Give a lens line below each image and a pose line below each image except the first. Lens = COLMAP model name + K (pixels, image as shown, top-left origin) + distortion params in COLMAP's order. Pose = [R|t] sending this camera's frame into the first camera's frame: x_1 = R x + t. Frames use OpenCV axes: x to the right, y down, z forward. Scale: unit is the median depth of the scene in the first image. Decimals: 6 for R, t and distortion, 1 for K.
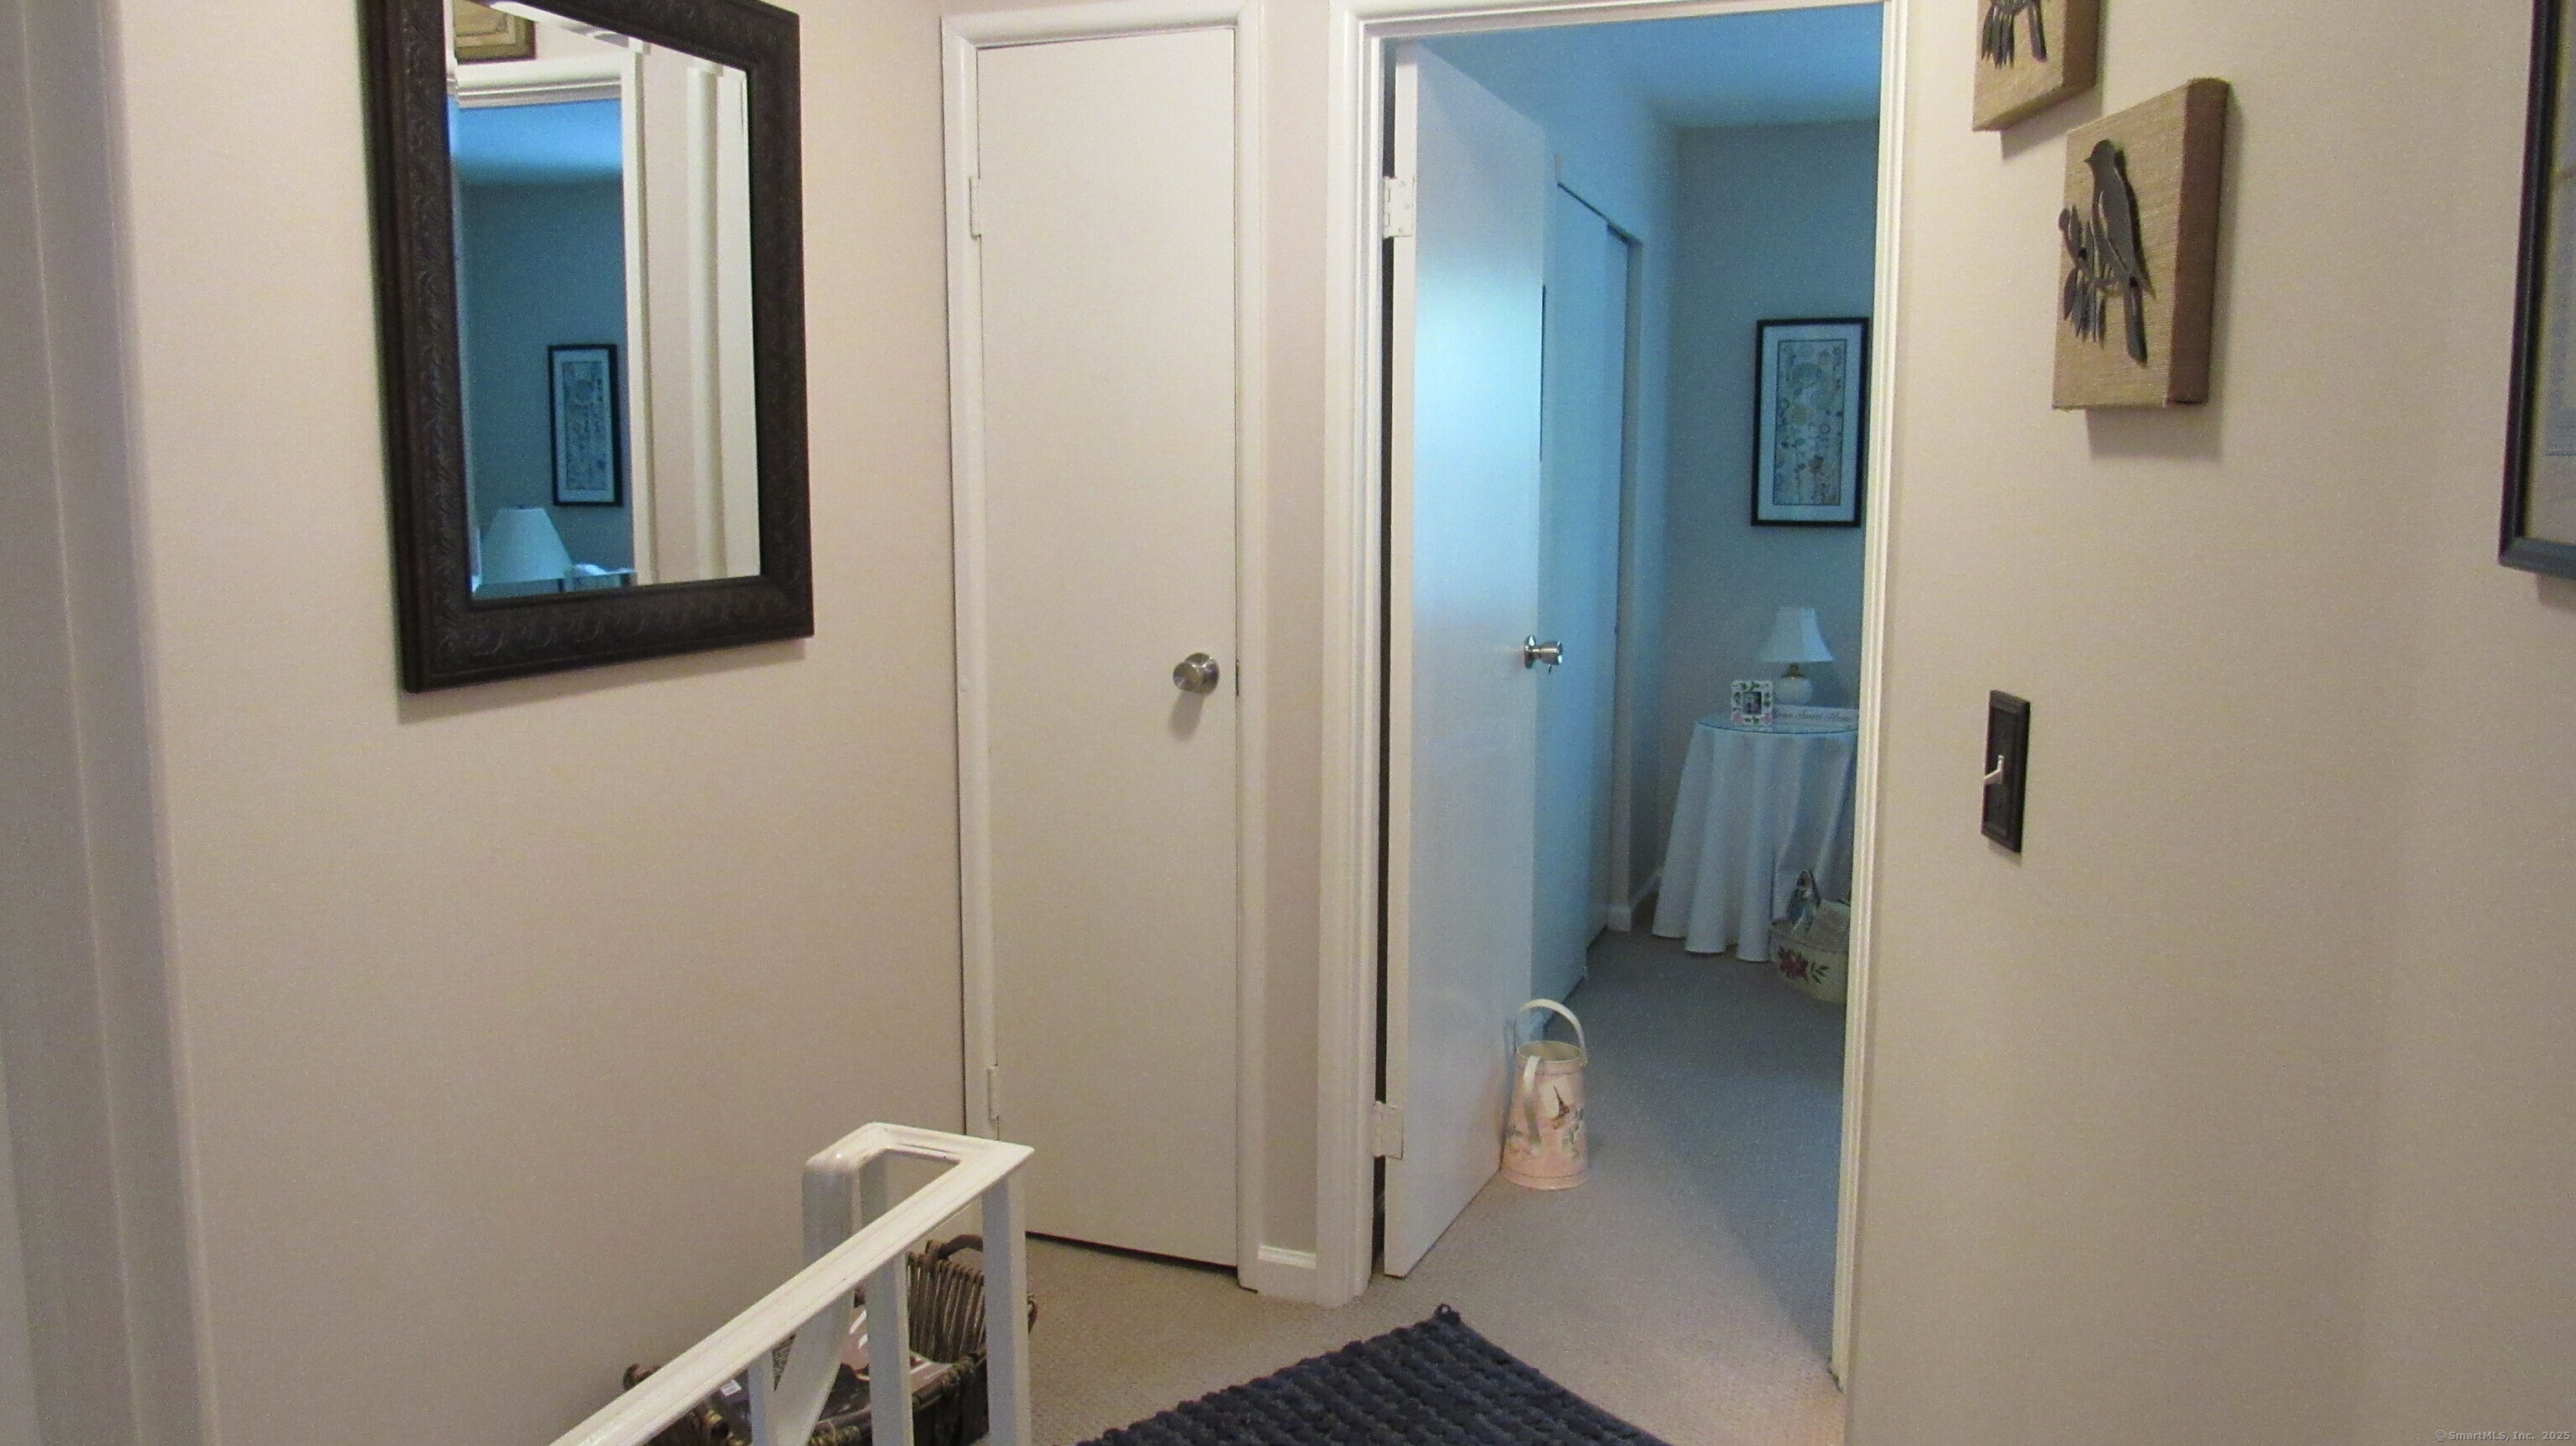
lens RADIAL K [[1837.4, 0, 1283.0], [0, 1837.4, 727.0], [0, 0, 1]] dist [-0.024299, -0.000159]
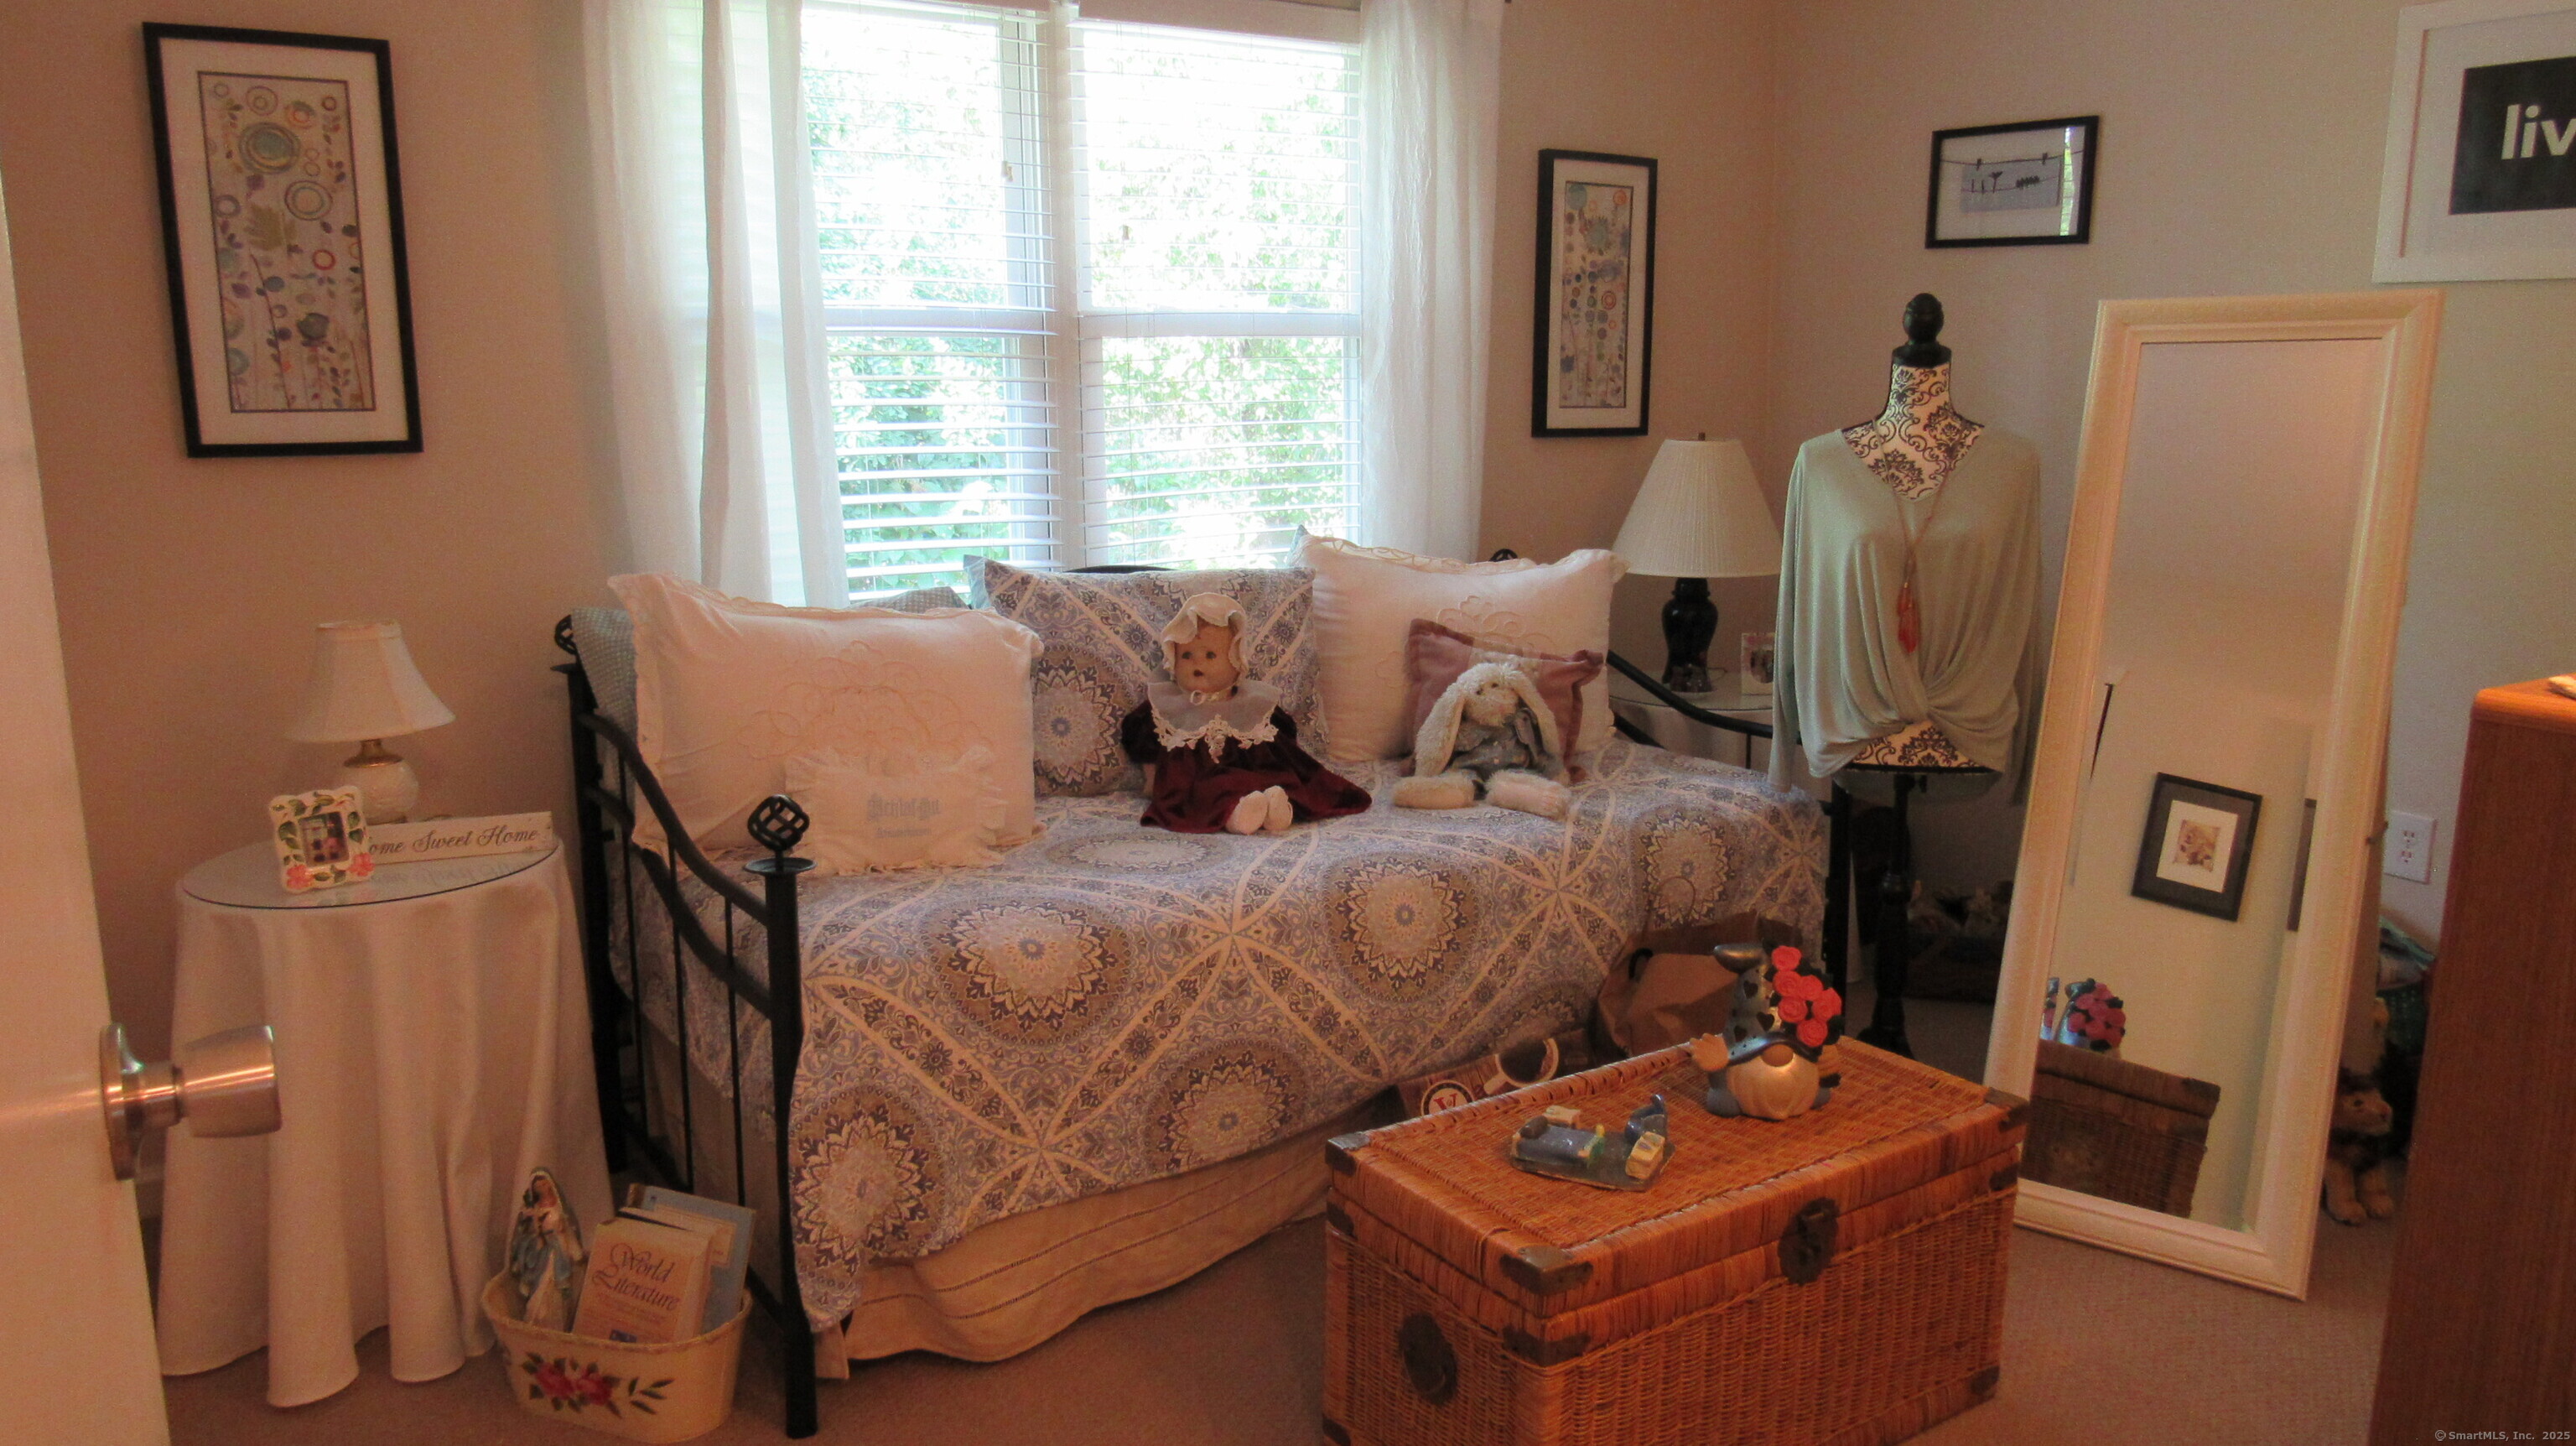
lens RADIAL K [[1837.4, 0, 1283.0], [0, 1837.4, 727.0], [0, 0, 1]] dist [-0.024299, -0.000159]
pose [[0.600121, -0.158285, 0.784092, 0.042428], [0.117577, 0.987035, 0.109262, -0.063301], [-0.791221, 0.026621, 0.610951, 0.521921]]
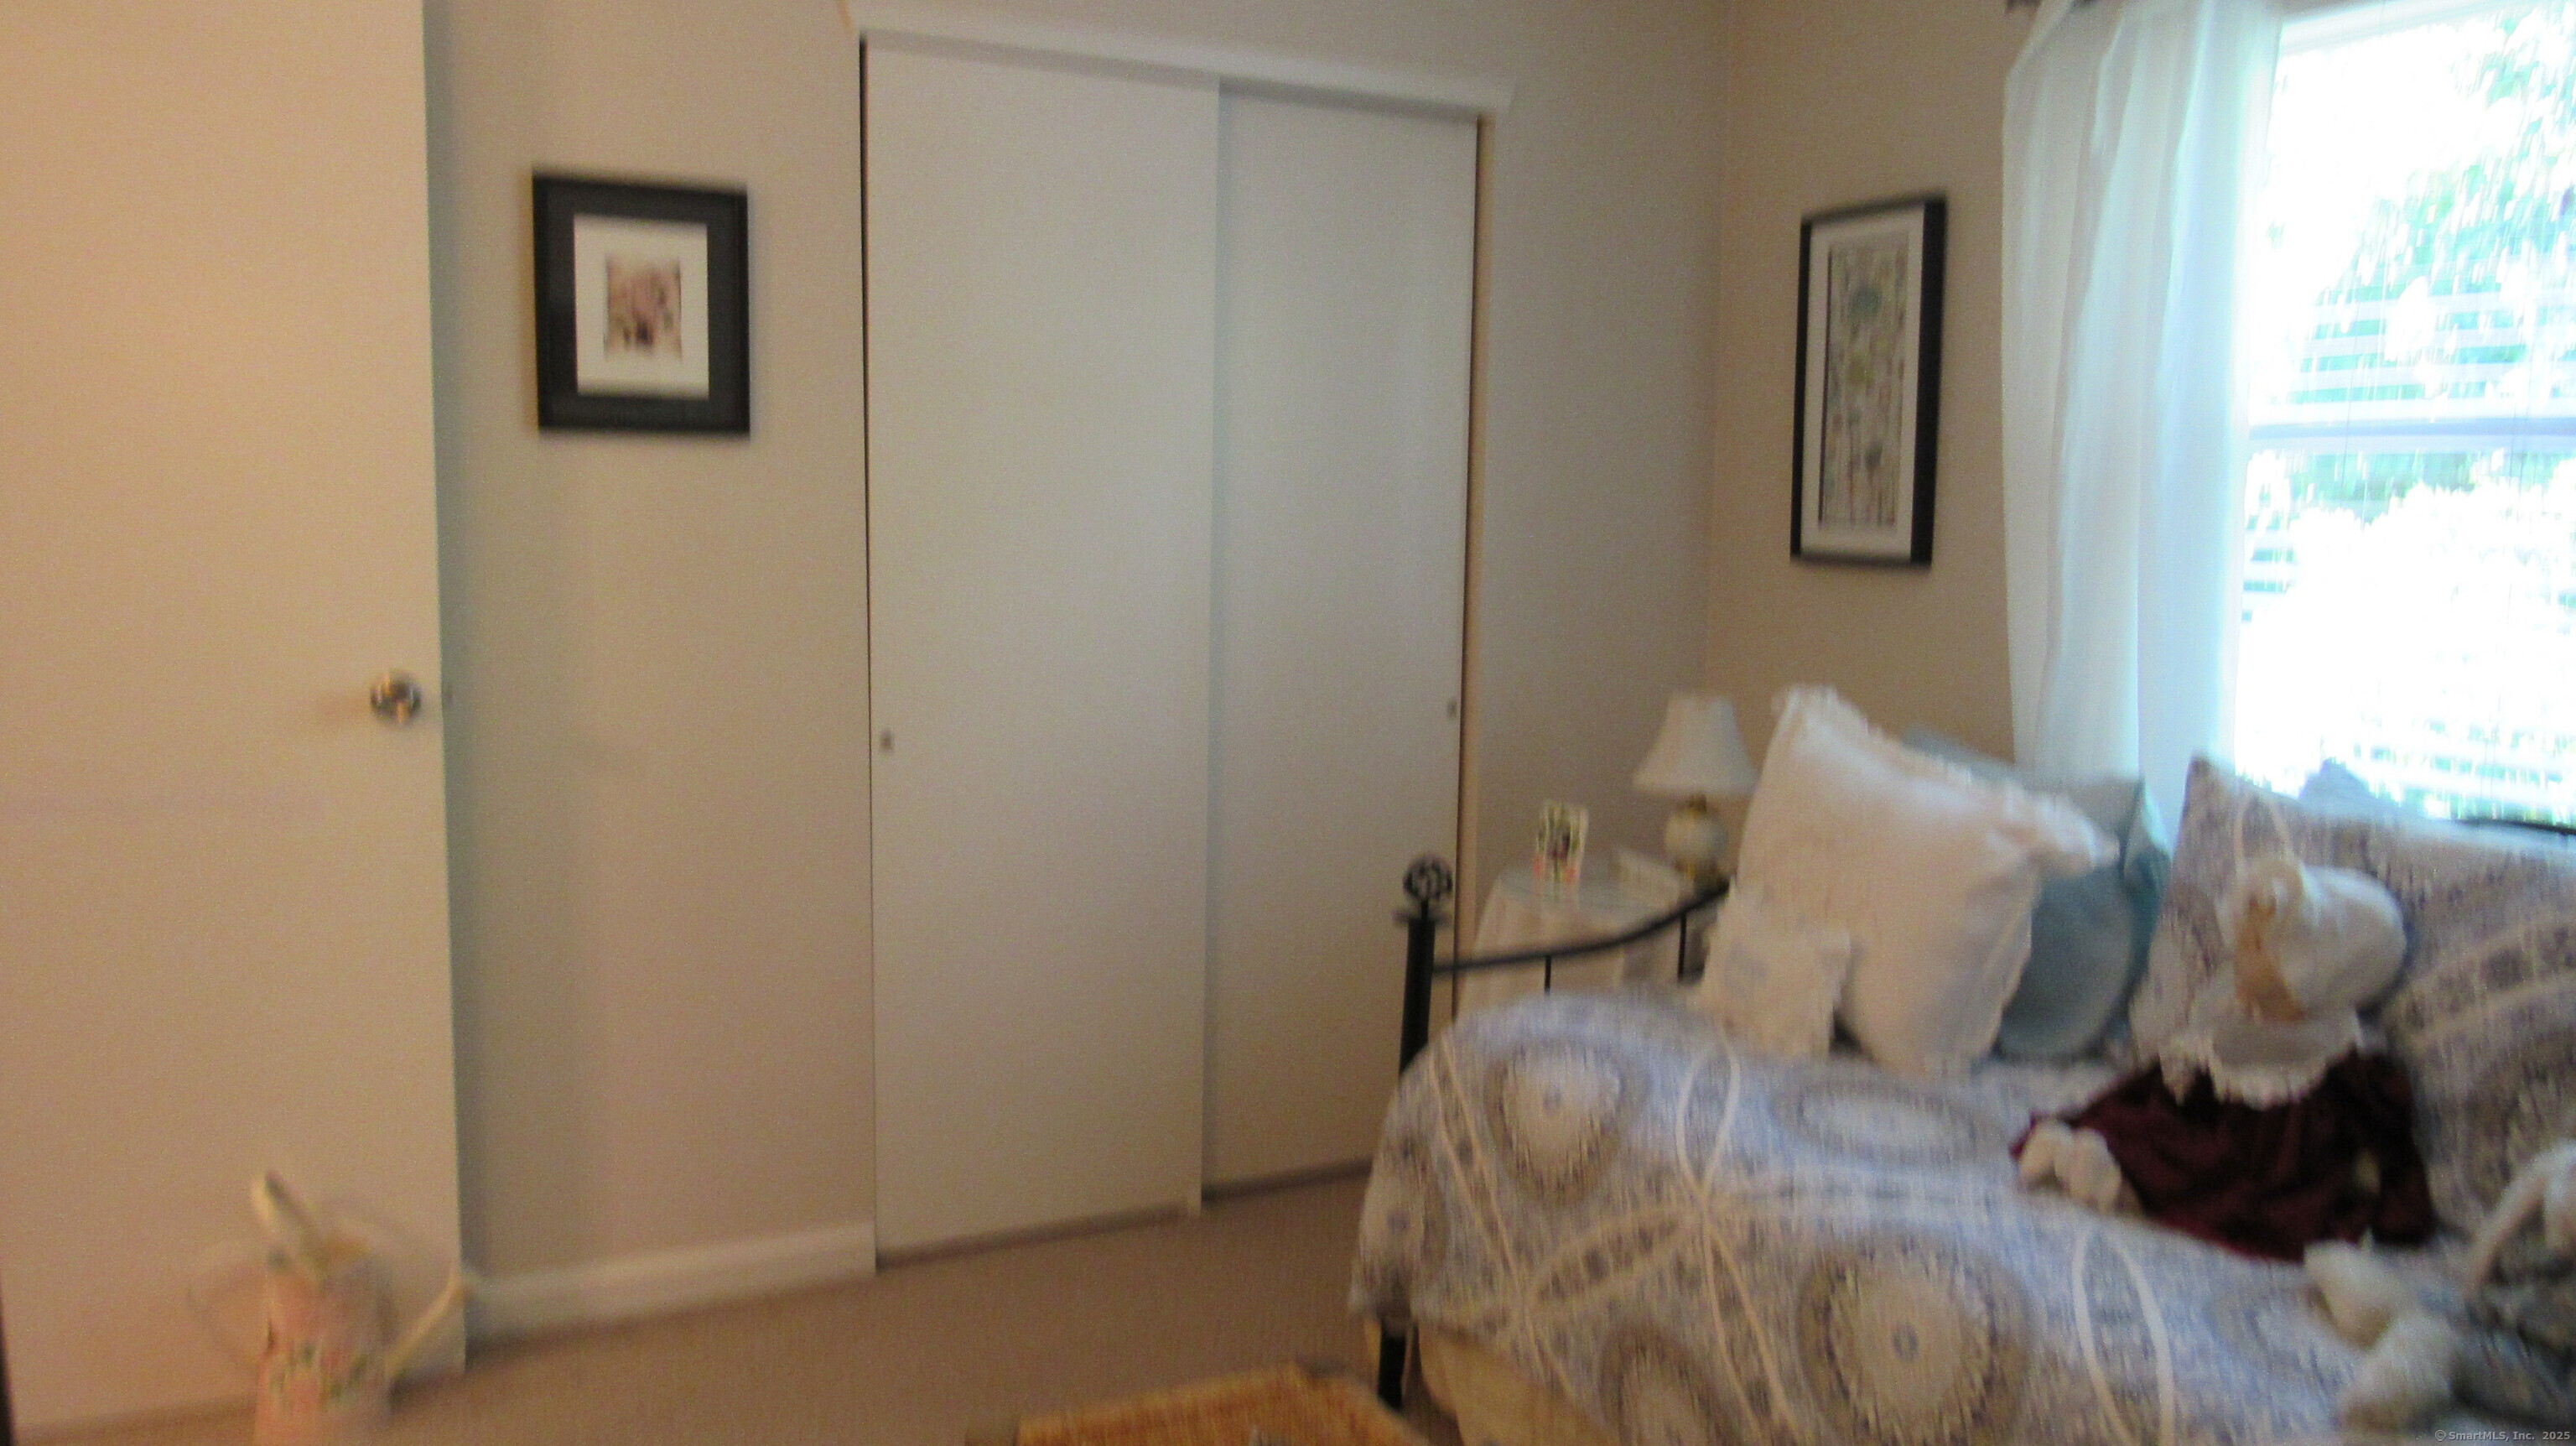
lens RADIAL K [[1837.4, 0, 1283.0], [0, 1837.4, 727.0], [0, 0, 1]] dist [-0.024299, -0.000159]
pose [[0.720776, 0.086665, -0.687729, 0.605439], [-0.097017, 0.995000, 0.023707, -0.058048], [0.686345, 0.049634, 0.725580, 0.490051]]
